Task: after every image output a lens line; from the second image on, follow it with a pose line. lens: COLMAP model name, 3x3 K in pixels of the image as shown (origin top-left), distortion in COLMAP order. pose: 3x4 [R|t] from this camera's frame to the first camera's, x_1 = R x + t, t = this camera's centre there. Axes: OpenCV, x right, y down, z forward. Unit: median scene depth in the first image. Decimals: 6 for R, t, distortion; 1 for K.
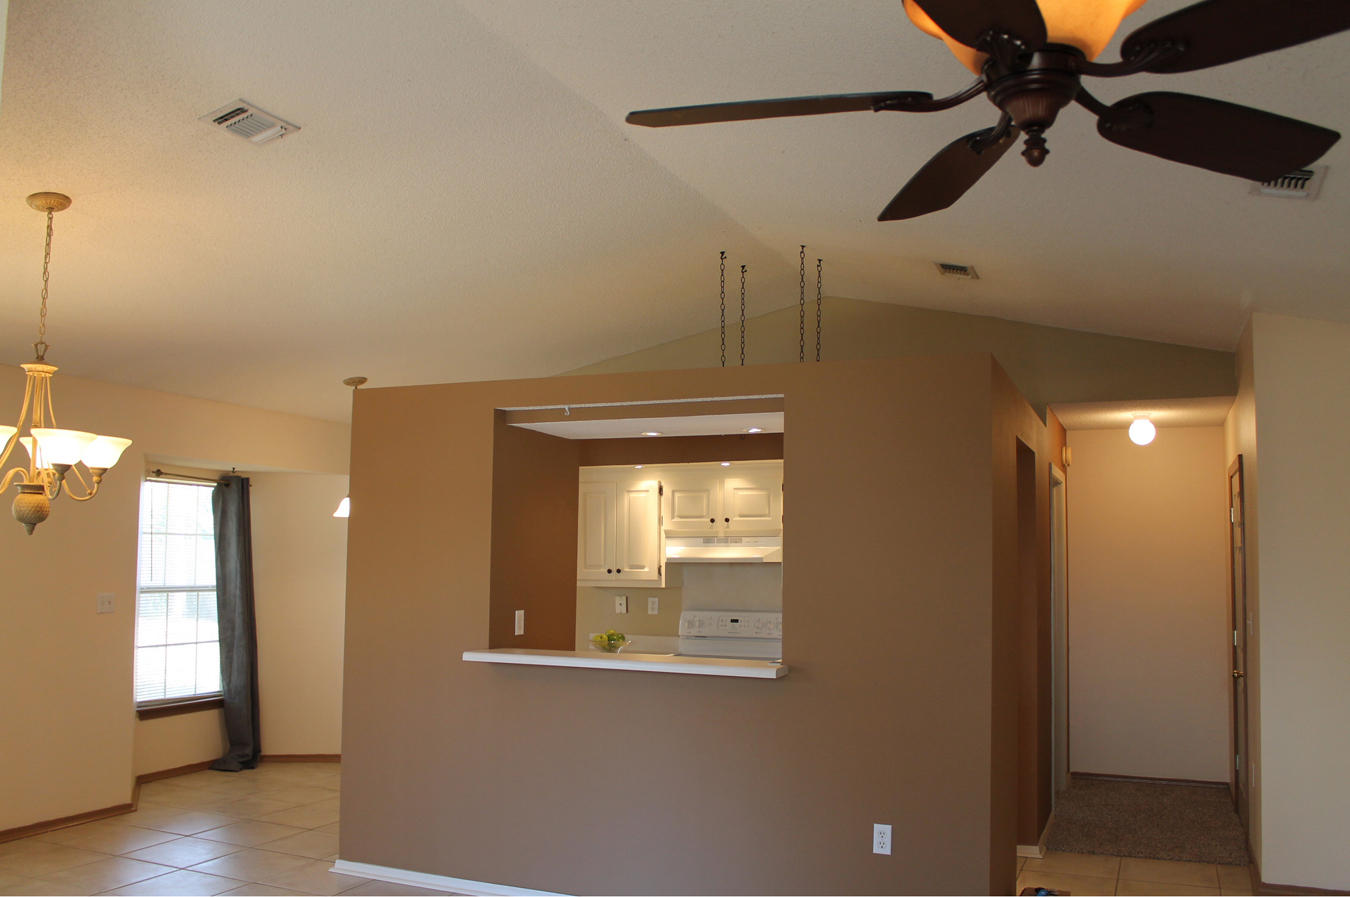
lens RADIAL K [[1152.8, 0, 675.0], [0, 1152.8, 448.5], [0, 0, 1]] dist [-0.117922, 0.120697]
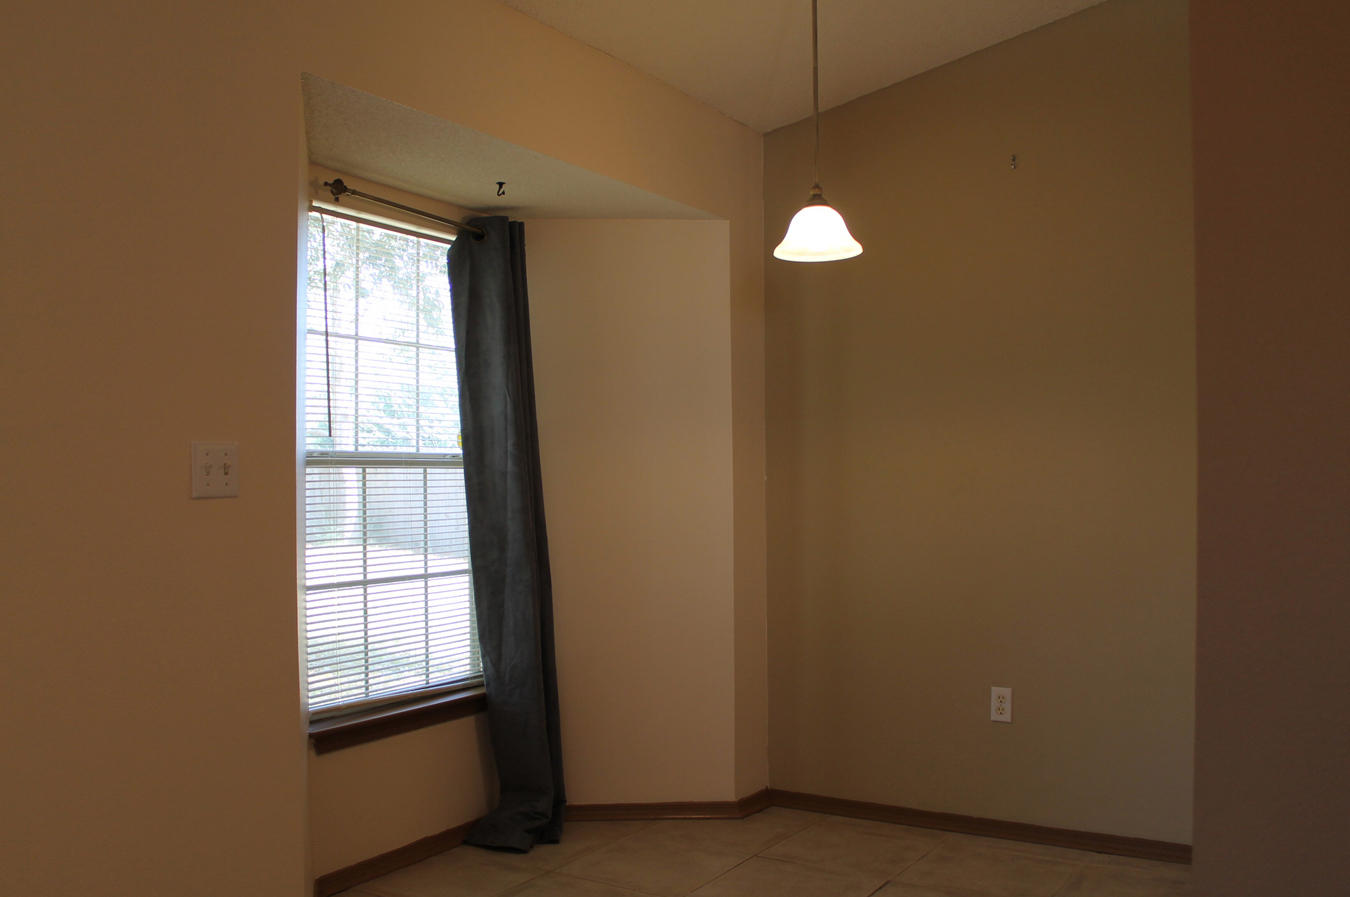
lens RADIAL K [[1152.8, 0, 675.0], [0, 1152.8, 448.5], [0, 0, 1]] dist [-0.117922, 0.120697]
pose [[0.992431, -0.014353, -0.121958, -0.264752], [0.022320, 0.997686, 0.064216, 0.092172], [0.120754, -0.066452, 0.990456, 0.551798]]
